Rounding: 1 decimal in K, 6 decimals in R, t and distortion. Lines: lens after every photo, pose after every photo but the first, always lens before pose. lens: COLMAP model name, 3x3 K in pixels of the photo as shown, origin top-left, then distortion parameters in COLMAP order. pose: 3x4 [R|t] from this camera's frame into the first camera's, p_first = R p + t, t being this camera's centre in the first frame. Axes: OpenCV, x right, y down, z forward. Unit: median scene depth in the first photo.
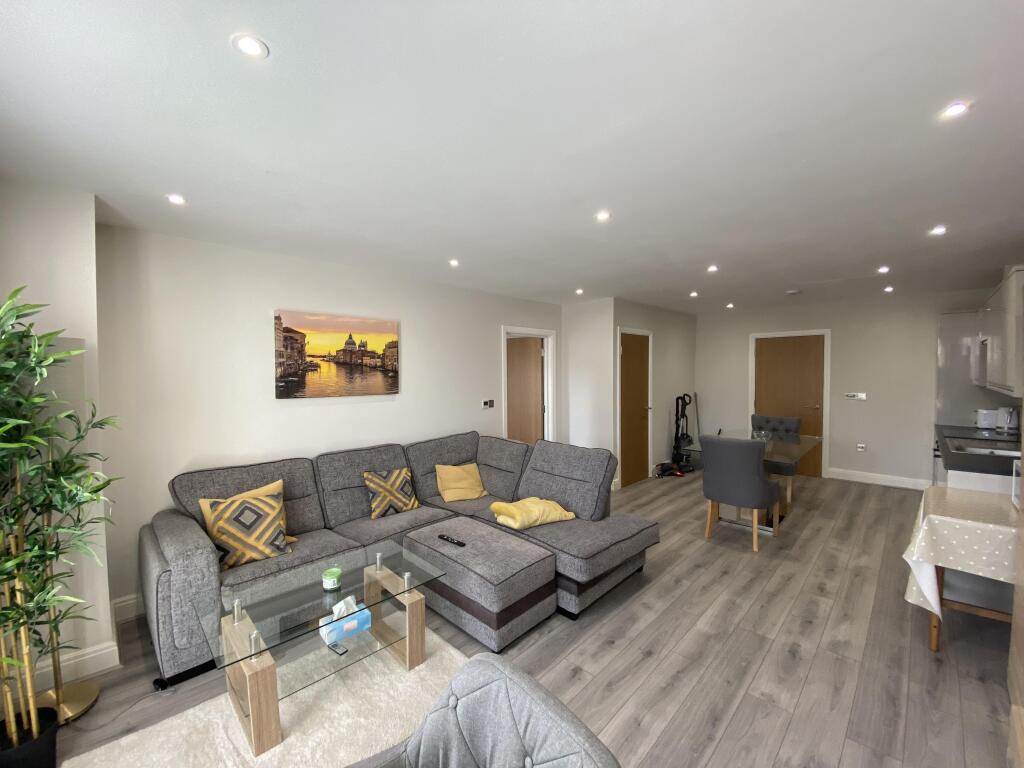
lens RADIAL K [[410.5, 0, 512.0], [0, 410.5, 384.0], [0, 0, 1]] dist [0.029974, -0.000098]
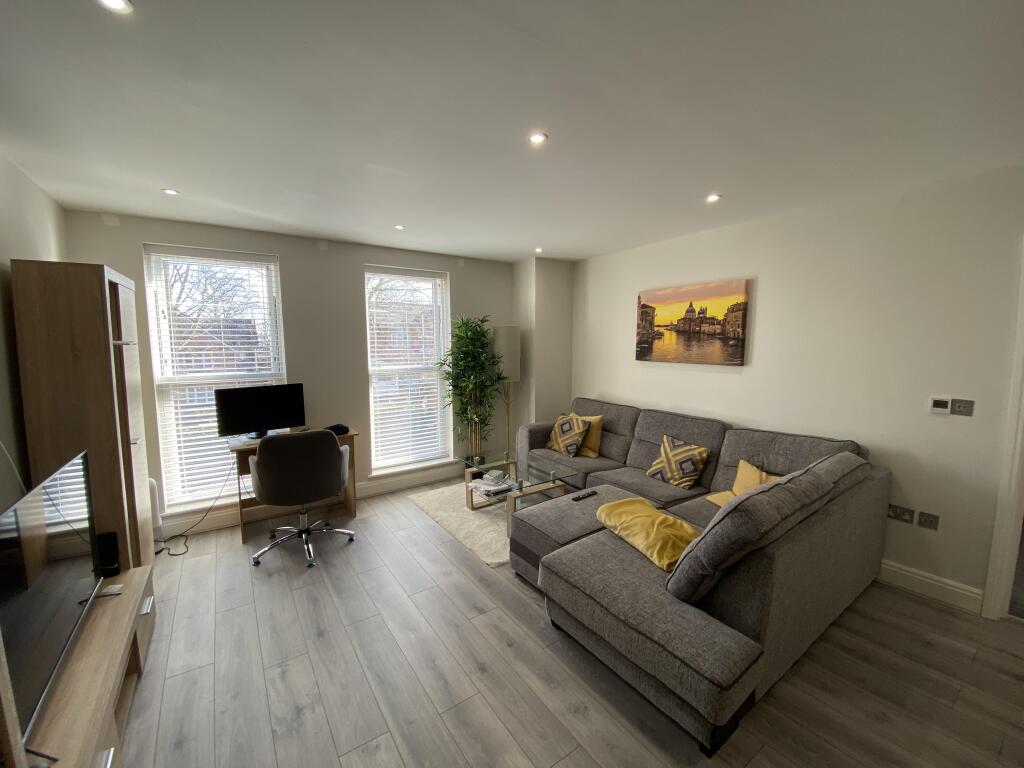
lens RADIAL K [[410.5, 0, 512.0], [0, 410.5, 384.0], [0, 0, 1]] dist [0.029974, -0.000098]
pose [[-0.174925, 0.101411, -0.979345, 0.727738], [-0.039838, 0.993138, 0.109955, -0.016014], [0.983775, 0.058249, -0.169685, 0.781933]]
